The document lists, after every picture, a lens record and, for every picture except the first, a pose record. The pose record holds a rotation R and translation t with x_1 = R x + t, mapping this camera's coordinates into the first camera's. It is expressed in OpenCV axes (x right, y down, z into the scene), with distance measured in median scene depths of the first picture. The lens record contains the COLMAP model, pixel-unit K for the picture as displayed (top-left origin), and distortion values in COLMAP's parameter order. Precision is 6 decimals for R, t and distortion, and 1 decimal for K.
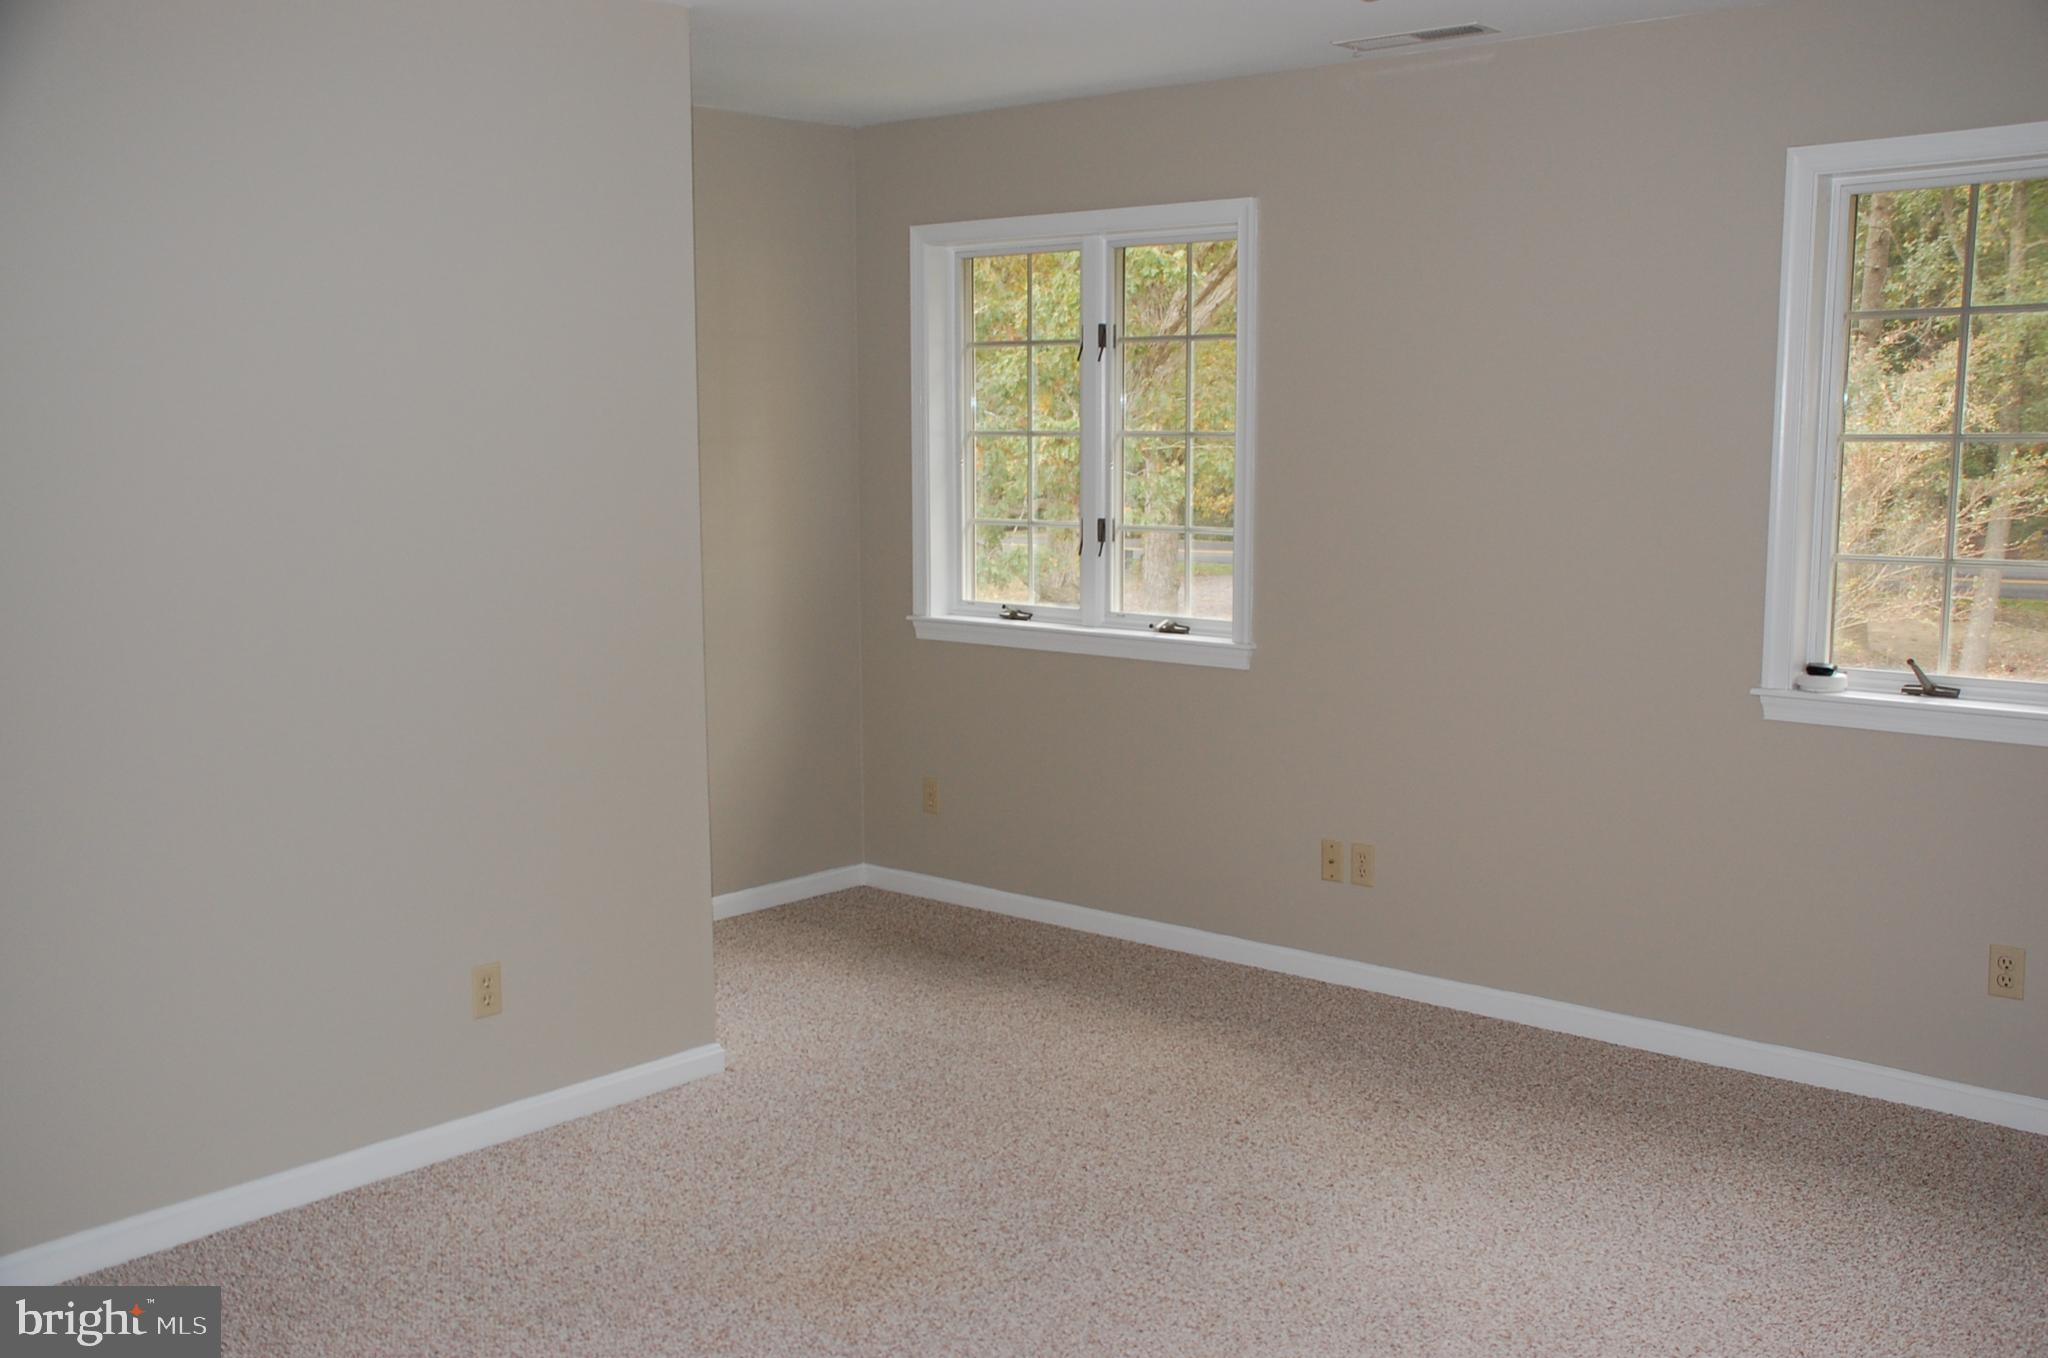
lens RADIAL K [[2032.3, 0, 1024.9], [0, 2032.3, 692.9], [0, 0, 1]] dist [-0.056272, 0.208006]
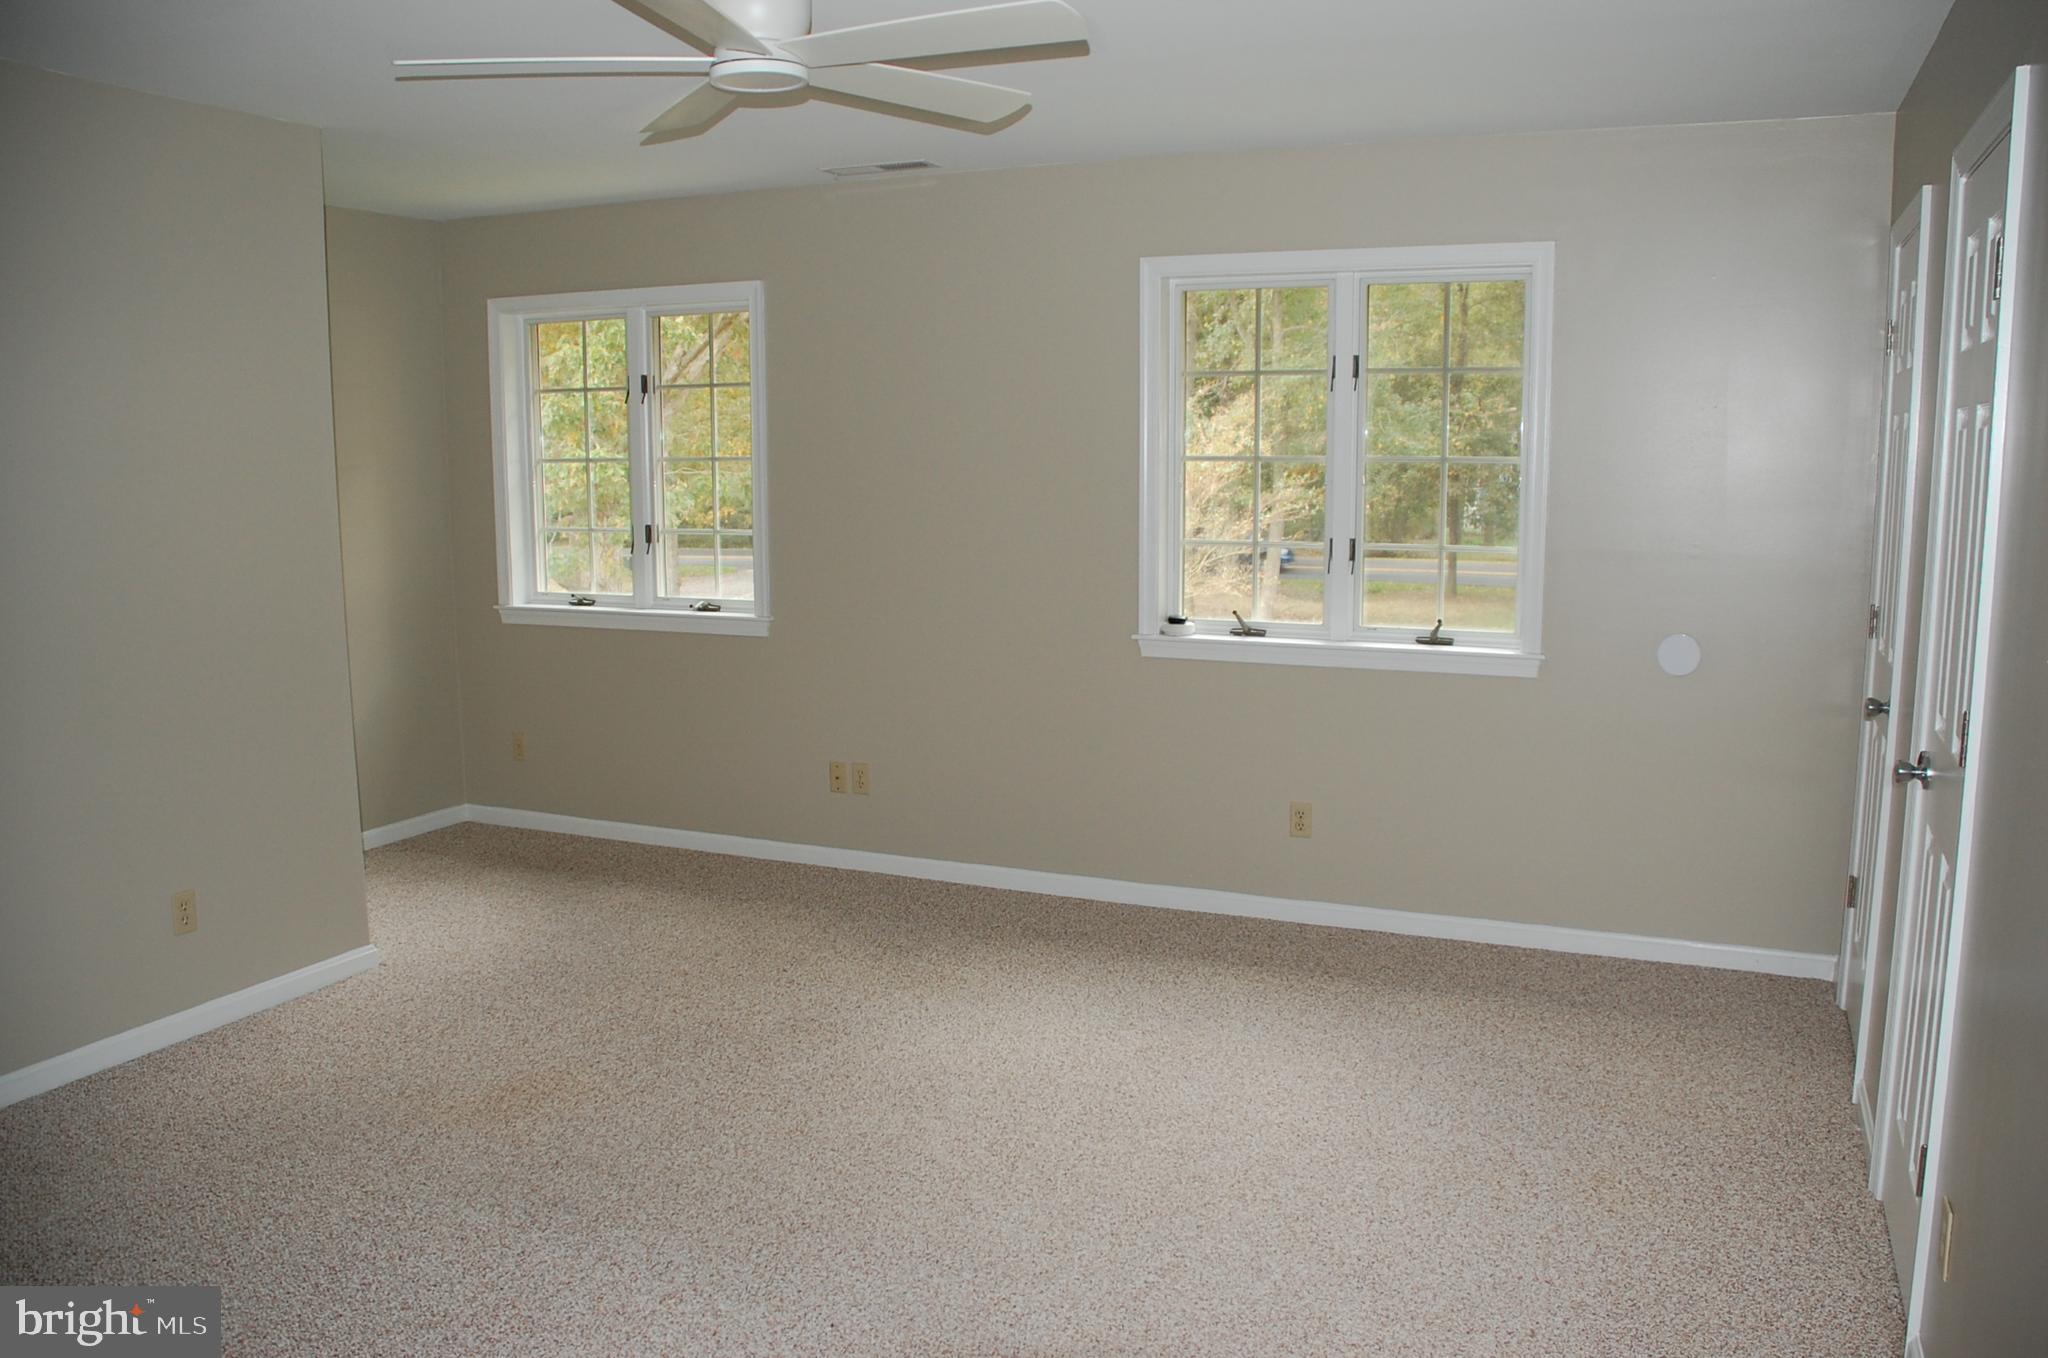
lens RADIAL K [[1620.3, 0, 1034.7], [0, 1620.3, 686.7], [0, 0, 1]] dist [-0.165204, 0.124854]
pose [[0.955334, -0.042188, 0.292501, -0.036691], [0.039027, 0.999100, 0.016636, 0.011888], [-0.292939, -0.004478, 0.956121, -0.058899]]
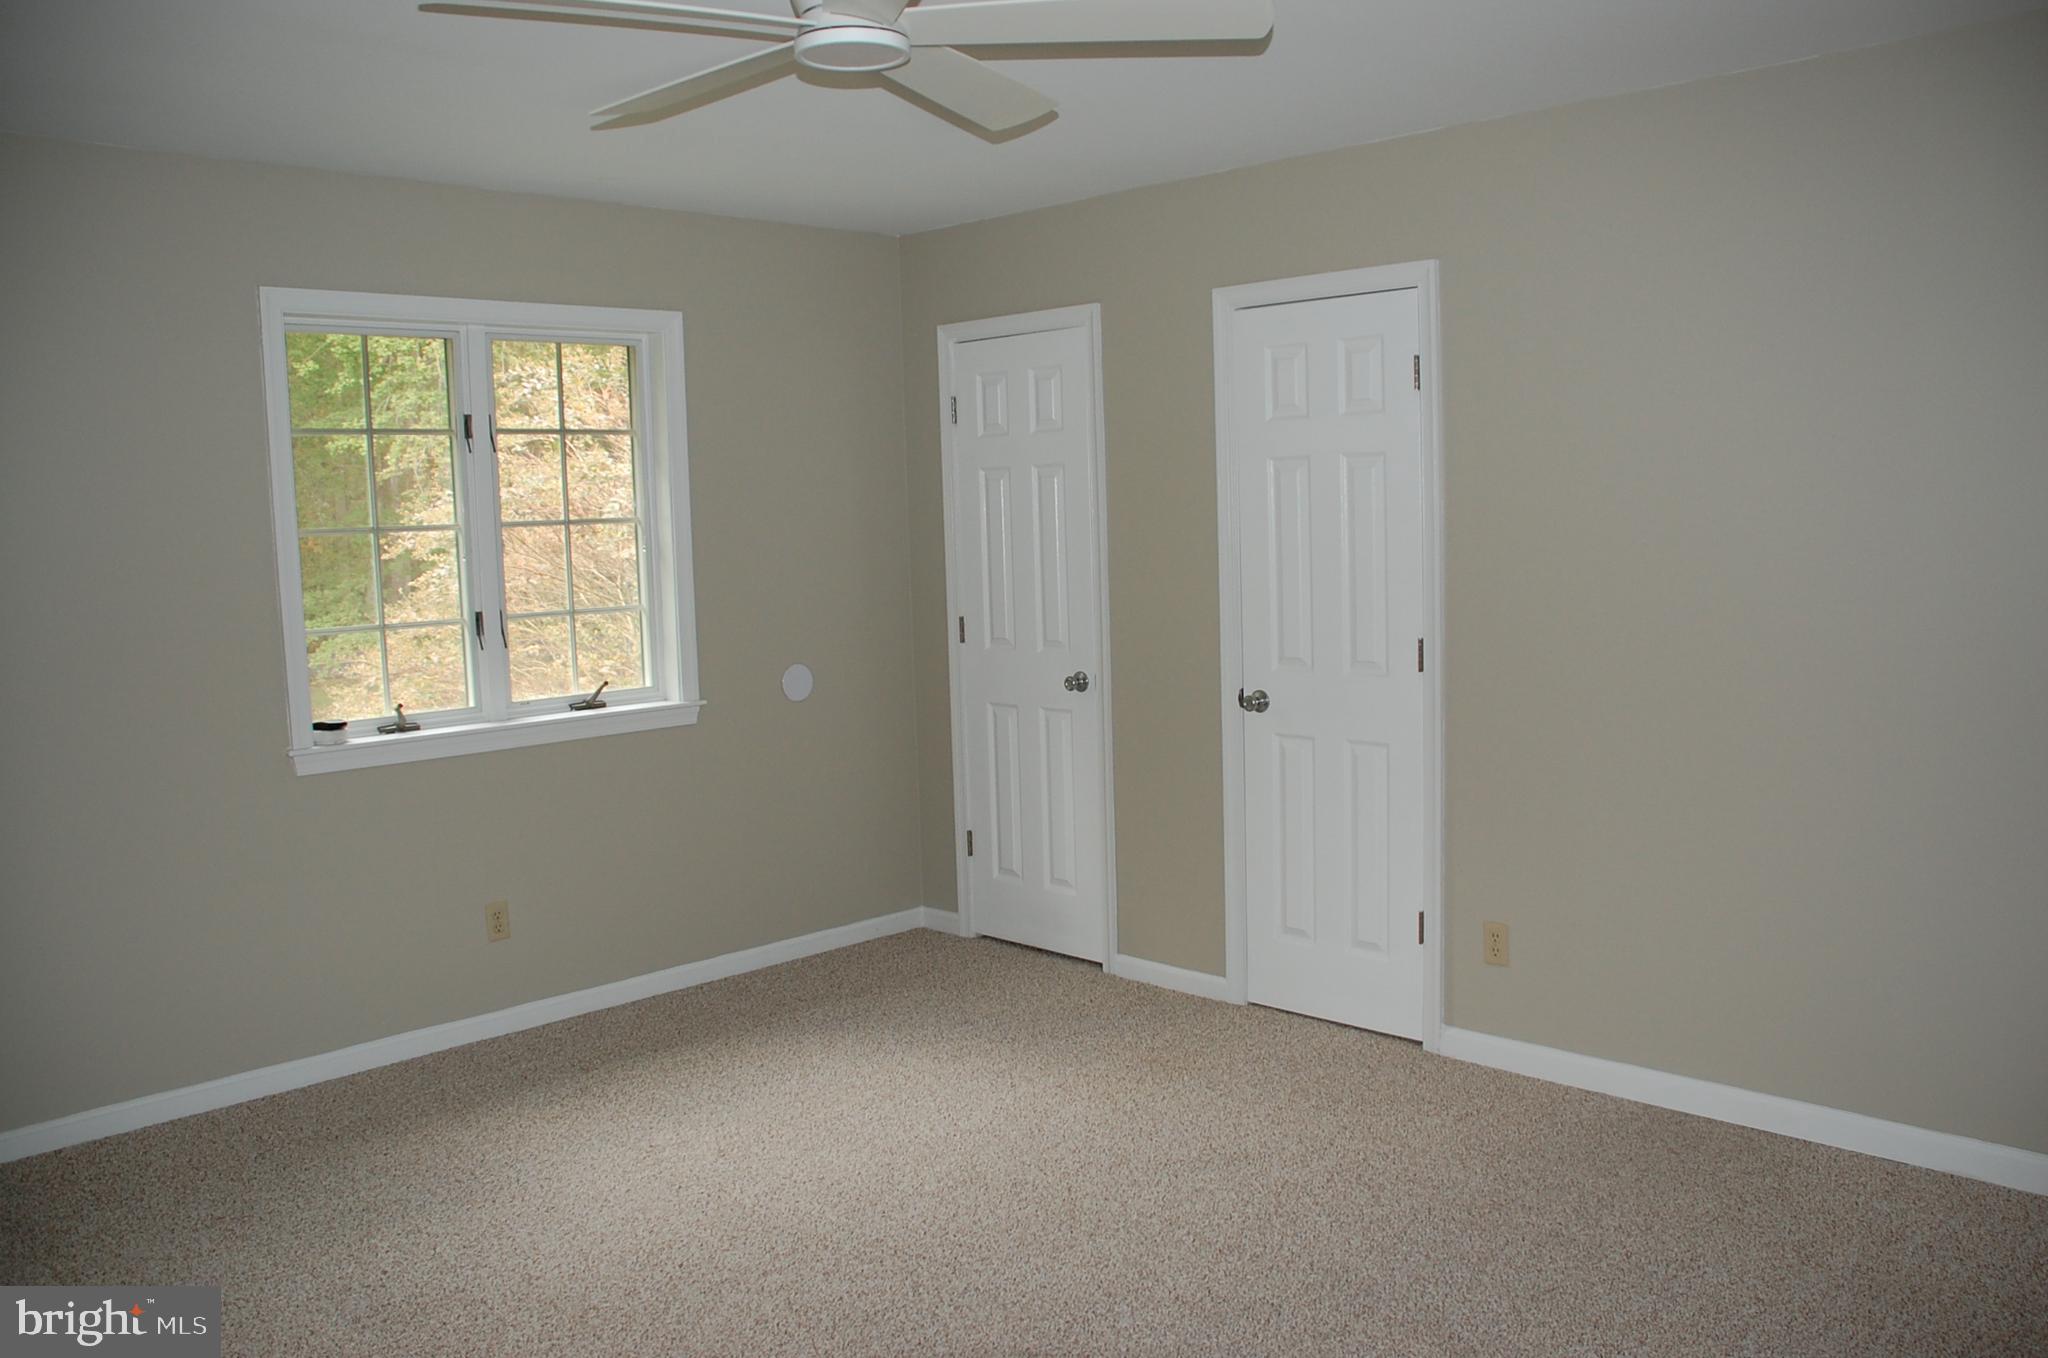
lens RADIAL K [[1699.3, 0, 1024.5], [0, 1699.3, 673.3], [0, 0, 1]] dist [-0.002624, -0.003822]
pose [[0.078012, -0.102207, 0.991699, -0.527059], [0.160140, 0.983099, 0.088723, -0.060709], [-0.984007, 0.151889, 0.093061, 0.466707]]
